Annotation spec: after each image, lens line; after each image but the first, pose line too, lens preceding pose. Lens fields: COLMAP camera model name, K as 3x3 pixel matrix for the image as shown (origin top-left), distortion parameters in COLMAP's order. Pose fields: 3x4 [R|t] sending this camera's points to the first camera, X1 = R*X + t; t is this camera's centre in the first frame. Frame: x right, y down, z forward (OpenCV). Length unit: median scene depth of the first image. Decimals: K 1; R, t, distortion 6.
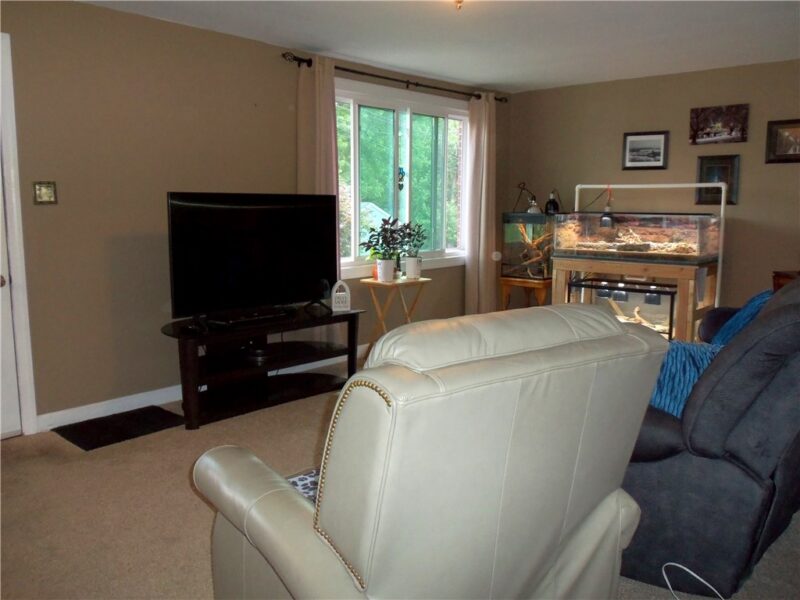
lens RADIAL K [[689.8, 0, 400.0], [0, 689.8, 300.0], [0, 0, 1]] dist [0.007758, 0.009060]
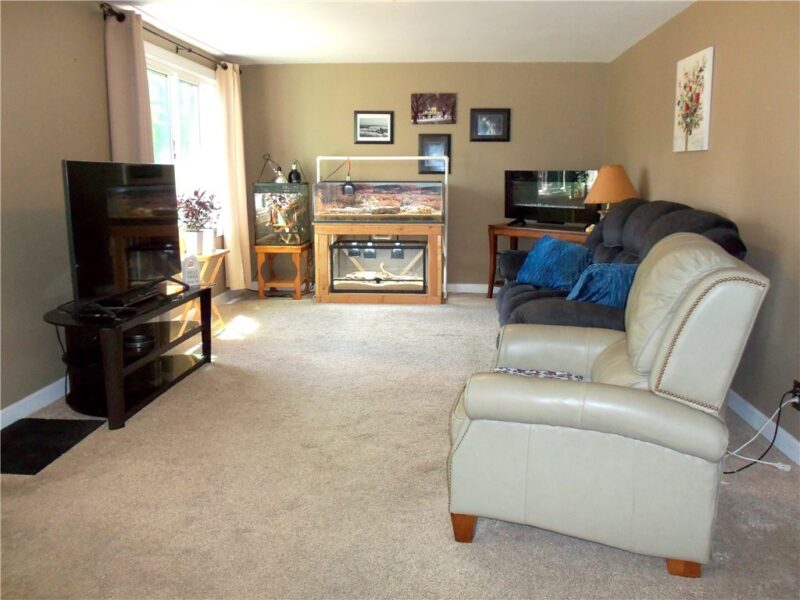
lens RADIAL K [[689.8, 0, 400.0], [0, 689.8, 300.0], [0, 0, 1]] dist [0.007758, 0.009060]
pose [[0.800135, -0.112824, 0.589113, -0.333291], [0.089337, 0.993612, 0.068954, -0.004209], [-0.593129, -0.002543, 0.805103, 0.040772]]
